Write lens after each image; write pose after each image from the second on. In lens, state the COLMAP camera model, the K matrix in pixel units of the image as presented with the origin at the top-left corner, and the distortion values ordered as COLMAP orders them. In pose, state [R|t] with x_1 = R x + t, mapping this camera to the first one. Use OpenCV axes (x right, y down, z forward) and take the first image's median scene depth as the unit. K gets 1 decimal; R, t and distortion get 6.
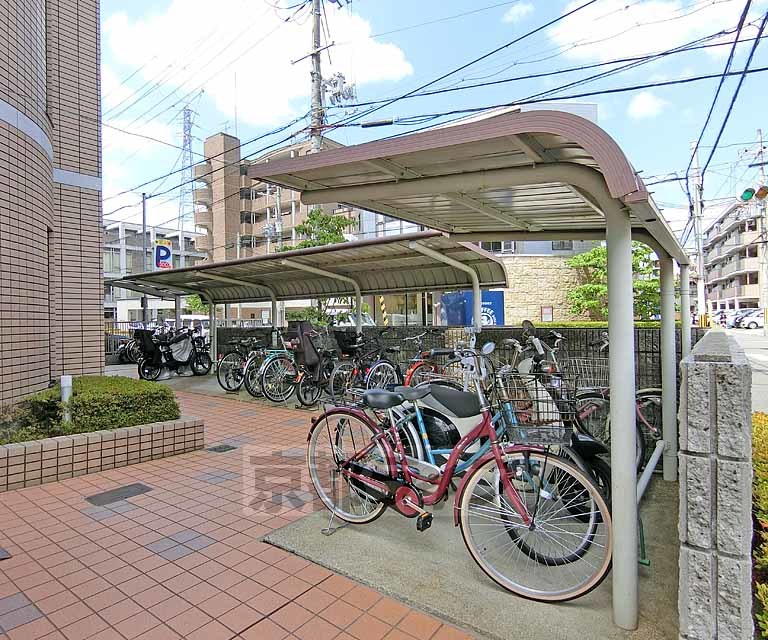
lens RADIAL K [[464.9, 0, 384.0], [0, 464.9, 320.0], [0, 0, 1]] dist [0.000582, 0.000031]
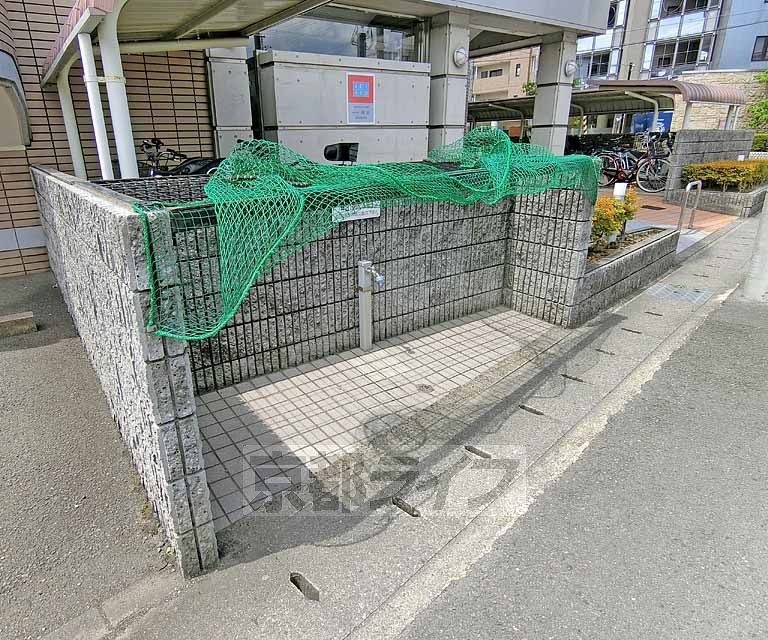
lens RADIAL K [[495.2, 0, 356.9], [0, 495.2, 320.1], [0, 0, 1]] dist [-0.005700, -0.005223]
pose [[0.946613, 0.099300, -0.306698, -0.249905], [0.011926, 0.939939, 0.341134, 0.030302], [0.322152, -0.326580, 0.888574, -1.428235]]
